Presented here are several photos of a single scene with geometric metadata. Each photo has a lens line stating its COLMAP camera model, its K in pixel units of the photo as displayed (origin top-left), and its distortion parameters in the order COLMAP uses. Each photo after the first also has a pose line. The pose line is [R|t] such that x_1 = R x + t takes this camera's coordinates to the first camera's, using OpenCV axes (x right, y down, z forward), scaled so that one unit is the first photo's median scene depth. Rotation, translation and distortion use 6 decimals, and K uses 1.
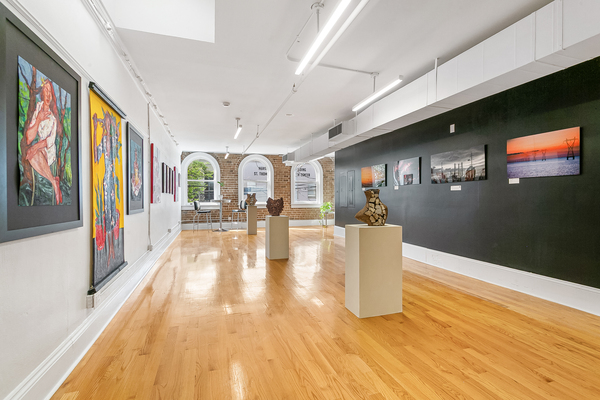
lens RADIAL K [[290.3, 0, 300.0], [0, 290.3, 200.0], [0, 0, 1]] dist [0.000384, -0.000074]
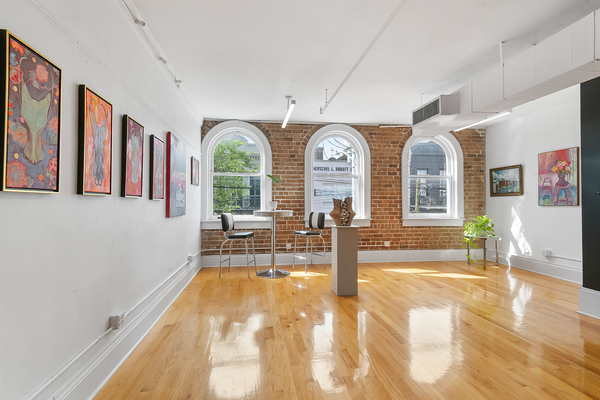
lens RADIAL K [[288.4, 0, 299.1], [0, 288.4, 206.8], [0, 0, 1]] dist [0.000350, 0.000015]
pose [[0.993463, 0.000225, -0.114158, -0.164758], [-0.002509, 0.999800, -0.019865, 0.002735], [0.114131, 0.020021, 0.993264, 0.485146]]
